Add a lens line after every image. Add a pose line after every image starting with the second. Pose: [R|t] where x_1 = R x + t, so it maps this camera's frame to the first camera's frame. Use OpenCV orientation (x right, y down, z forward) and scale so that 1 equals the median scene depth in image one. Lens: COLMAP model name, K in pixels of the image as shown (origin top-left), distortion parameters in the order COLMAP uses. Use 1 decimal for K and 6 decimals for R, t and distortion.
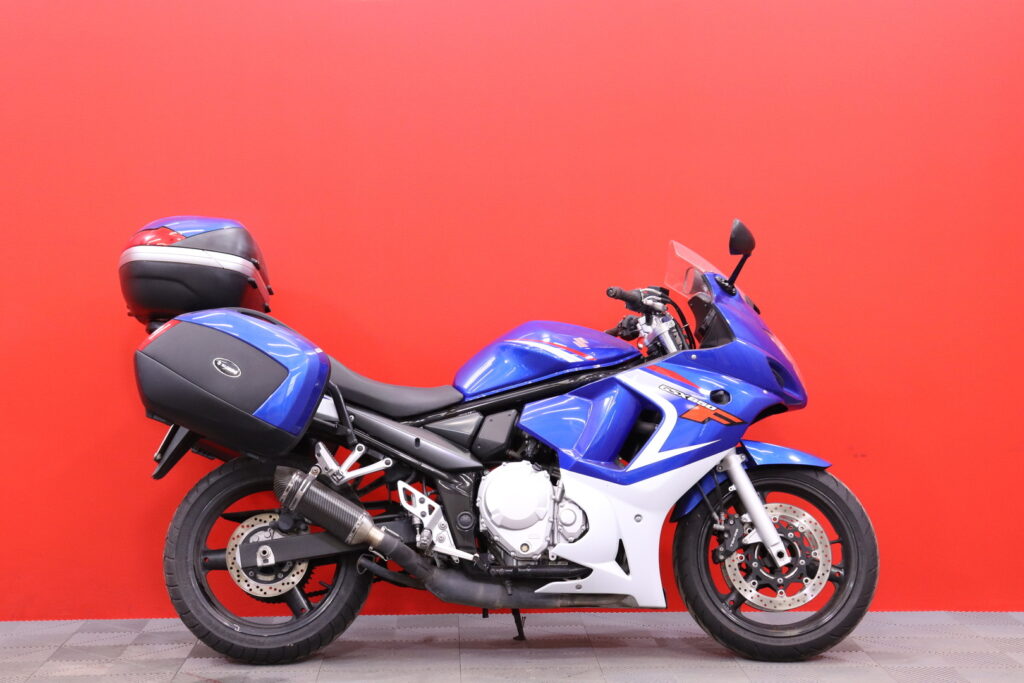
lens RADIAL K [[1852.0, 0, 511.8], [0, 1852.0, 344.4], [0, 0, 1]] dist [0.118223, 0.000000]
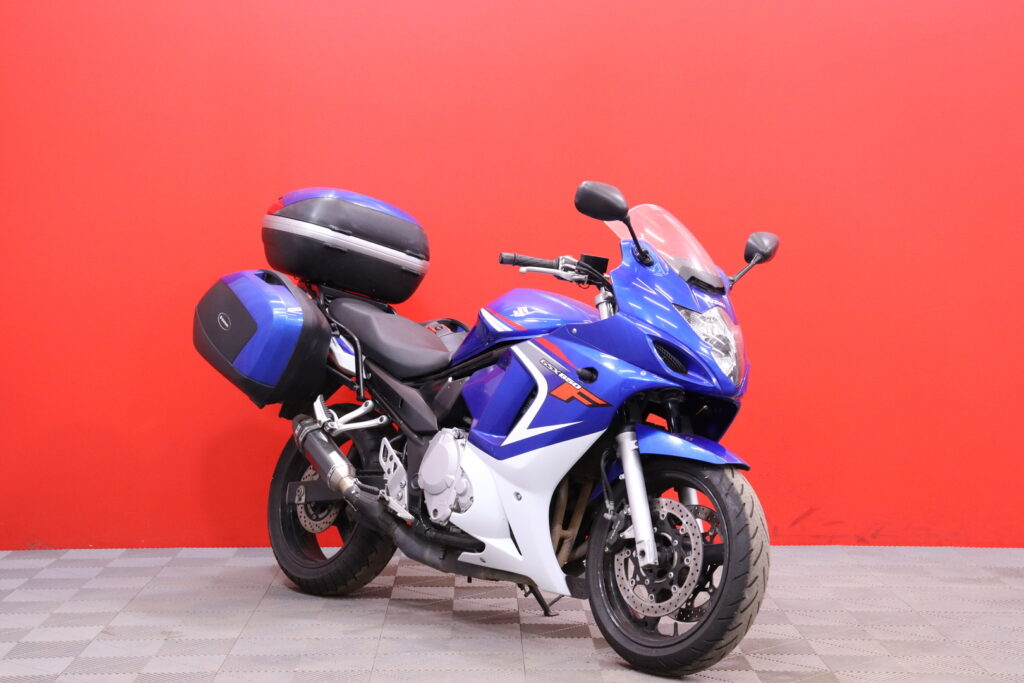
lens RADIAL K [[1924.2, 0, 527.9], [0, 1924.2, 342.8], [0, 0, 1]] dist [0.395228, 0.000000]
pose [[0.656393, 0.045582, -0.753041, 0.812477], [-0.035532, 0.998933, 0.029495, -0.015059], [0.753582, 0.007397, 0.657312, 0.342807]]
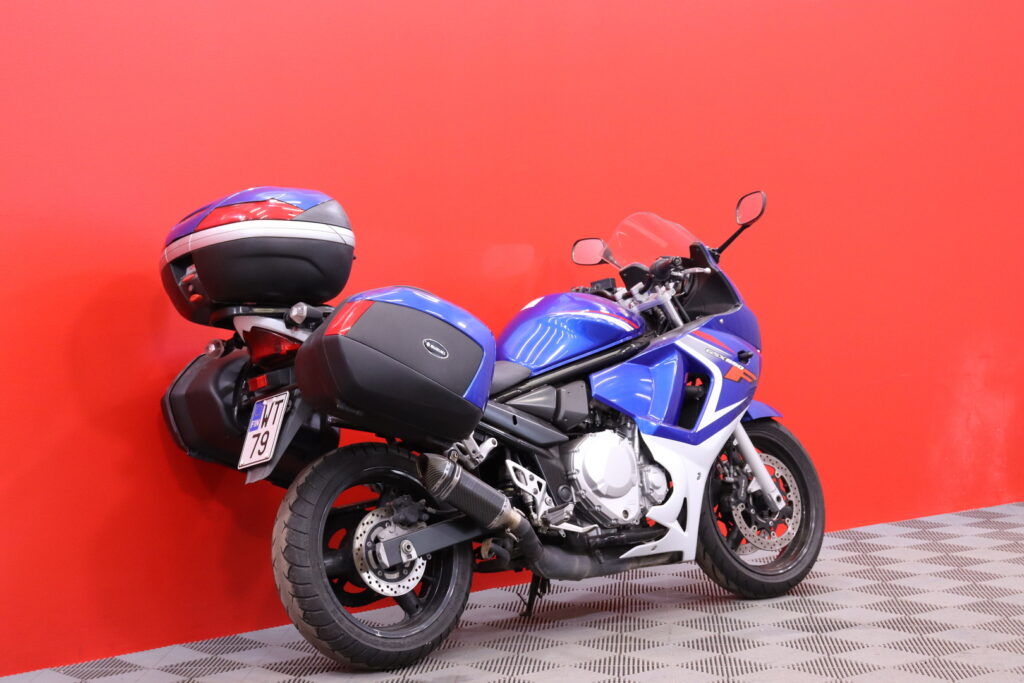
lens RADIAL K [[1965.1, 0, 511.3], [0, 1965.1, 339.3], [0, 0, 1]] dist [0.076803, 0.000000]
pose [[0.780567, -0.043290, 0.623572, -0.698871], [0.042468, 0.998967, 0.016190, -0.006256], [-0.623628, 0.013845, 0.781598, 0.192350]]
